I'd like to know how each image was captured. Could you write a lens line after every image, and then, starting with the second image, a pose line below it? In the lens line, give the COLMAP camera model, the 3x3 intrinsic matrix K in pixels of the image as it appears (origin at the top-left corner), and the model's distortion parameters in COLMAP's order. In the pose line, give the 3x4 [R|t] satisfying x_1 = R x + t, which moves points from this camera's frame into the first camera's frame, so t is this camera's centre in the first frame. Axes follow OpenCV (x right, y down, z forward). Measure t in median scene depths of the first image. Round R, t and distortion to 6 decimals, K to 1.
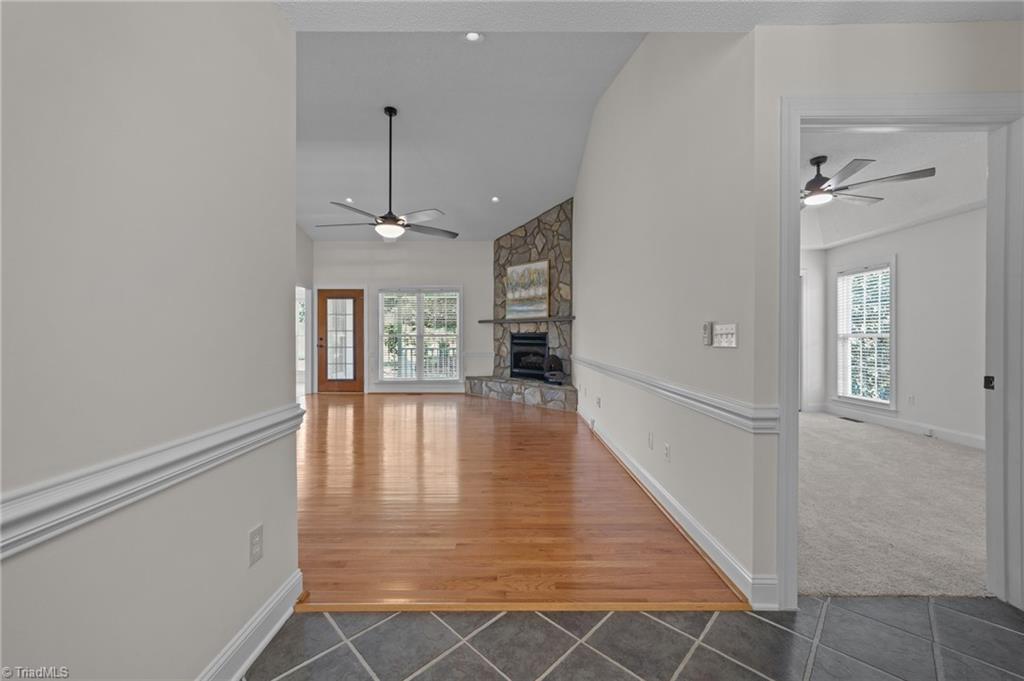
lens RADIAL K [[394.0, 0, 510.2], [0, 394.0, 337.8], [0, 0, 1]] dist [-0.022114, 0.011896]
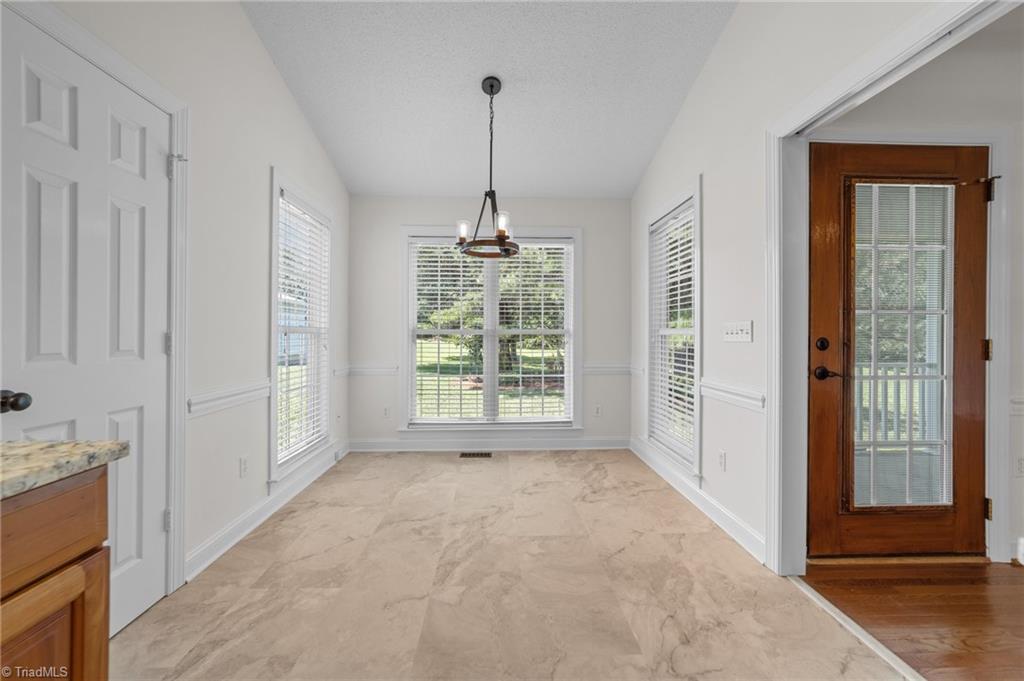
lens RADIAL K [[396.8, 0, 509.0], [0, 396.8, 332.4], [0, 0, 1]] dist [-0.022930, 0.011710]
pose [[0.999220, 0.001587, 0.039448, -0.730932], [-0.001210, 0.999954, -0.009565, -0.001934], [-0.039461, 0.009509, 0.999176, 0.803436]]
